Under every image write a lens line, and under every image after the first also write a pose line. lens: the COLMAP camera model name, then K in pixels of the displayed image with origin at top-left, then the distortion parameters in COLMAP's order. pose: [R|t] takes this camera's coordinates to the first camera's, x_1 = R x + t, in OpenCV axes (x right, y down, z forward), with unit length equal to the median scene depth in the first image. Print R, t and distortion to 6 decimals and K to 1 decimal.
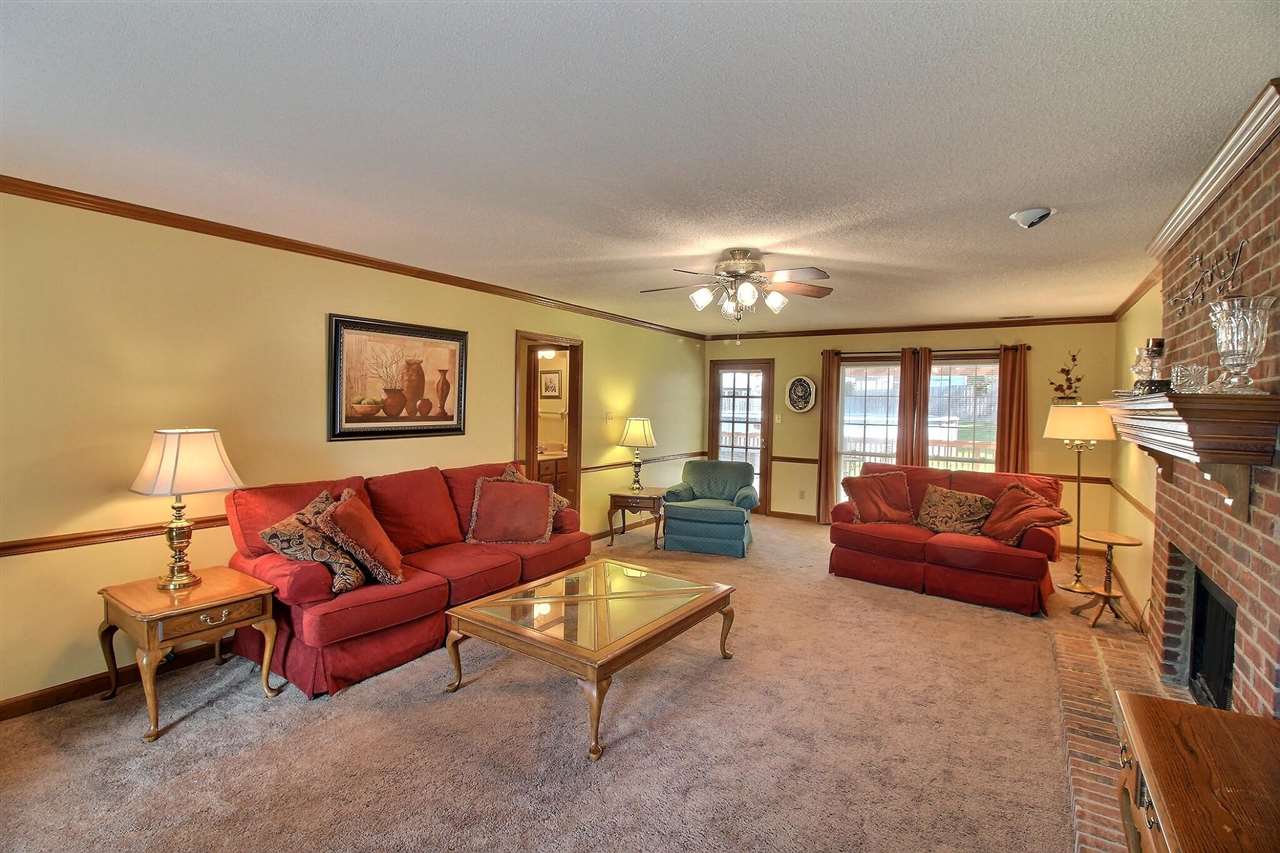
lens RADIAL K [[606.1, 0, 640.0], [0, 606.1, 426.5], [0, 0, 1]] dist [-0.000118, -0.000221]
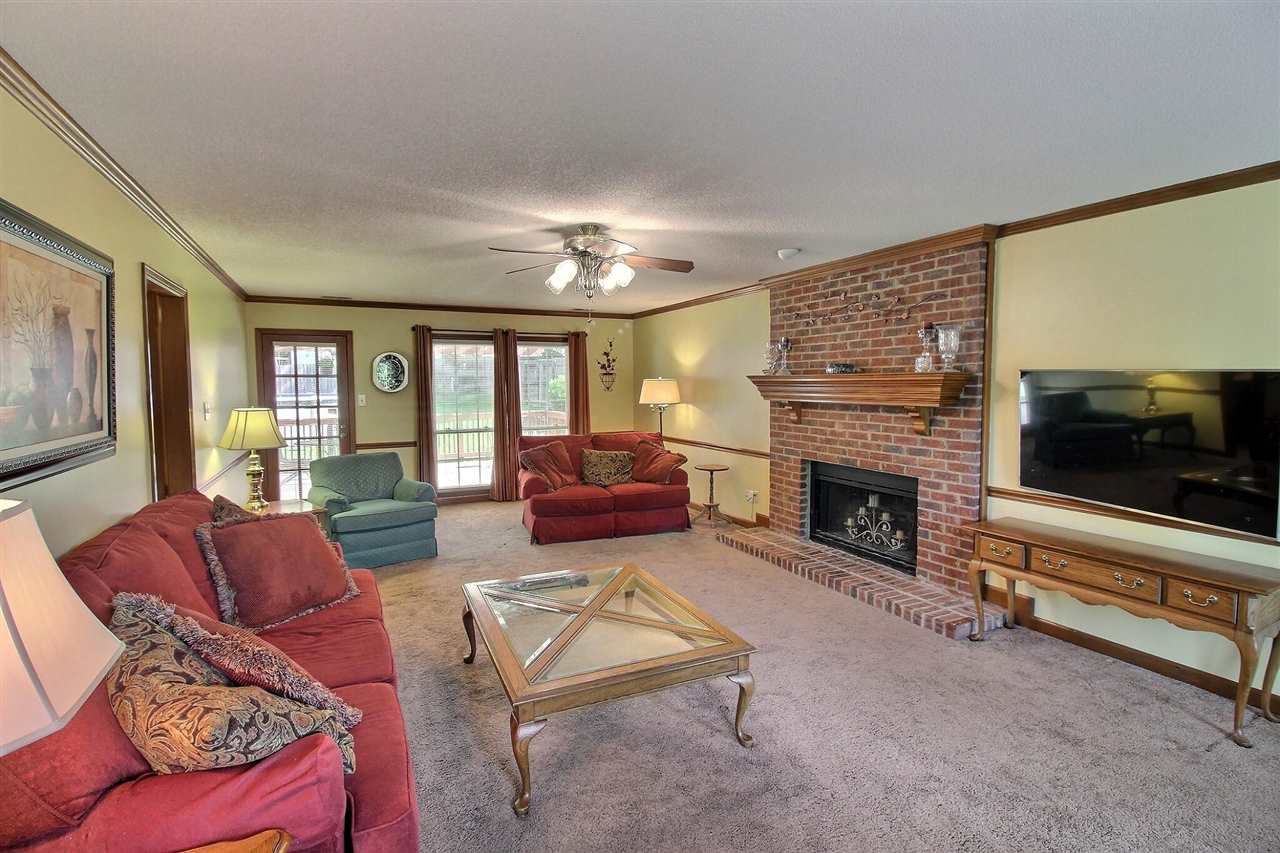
lens RADIAL K [[598.3, 0, 640.3], [0, 598.3, 420.4], [0, 0, 1]] dist [0.002542, 0.000219]
pose [[0.506883, -0.075453, 0.858706, -0.385528], [0.050180, 0.997055, 0.057989, -0.017665], [-0.860553, 0.013697, 0.509177, 0.262910]]
